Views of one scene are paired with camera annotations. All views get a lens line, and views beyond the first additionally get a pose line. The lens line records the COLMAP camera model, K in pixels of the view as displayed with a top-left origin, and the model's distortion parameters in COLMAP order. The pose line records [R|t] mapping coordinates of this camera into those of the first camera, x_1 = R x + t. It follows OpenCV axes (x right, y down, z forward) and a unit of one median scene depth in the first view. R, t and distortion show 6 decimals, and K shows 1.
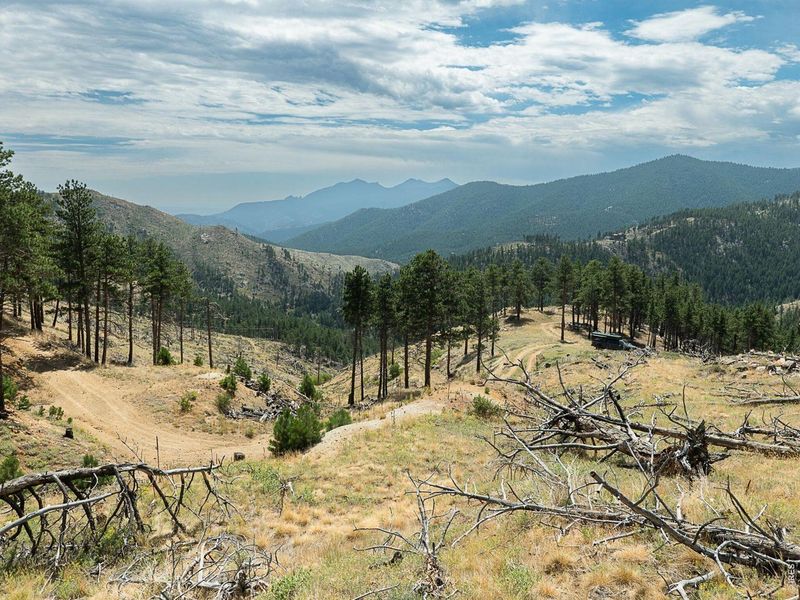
lens RADIAL K [[645.4, 0, 400.0], [0, 645.4, 300.0], [0, 0, 1]] dist [-0.041083, -0.000331]
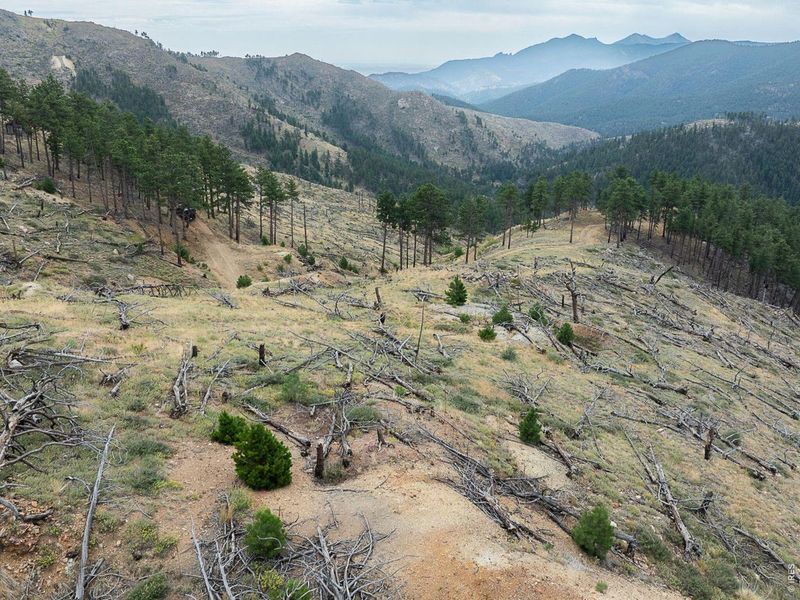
lens RADIAL K [[645.4, 0, 400.0], [0, 645.4, 300.0], [0, 0, 1]] dist [-0.041083, -0.000331]
pose [[0.950962, 0.109406, -0.289312, 0.033694], [-0.046582, 0.975343, 0.215723, -0.009768], [0.305780, -0.191667, 0.932611, -0.039615]]
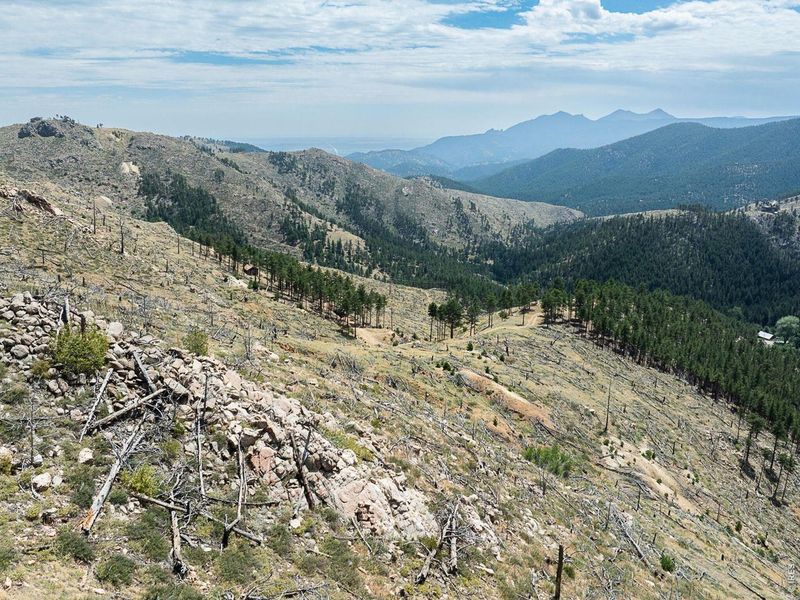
lens RADIAL K [[645.4, 0, 400.0], [0, 645.4, 300.0], [0, 0, 1]] dist [-0.041083, -0.000331]
pose [[0.953267, 0.073161, -0.293137, 0.057121], [-0.041306, 0.992687, 0.113430, -0.032865], [0.299292, -0.096021, 0.949318, -0.171557]]
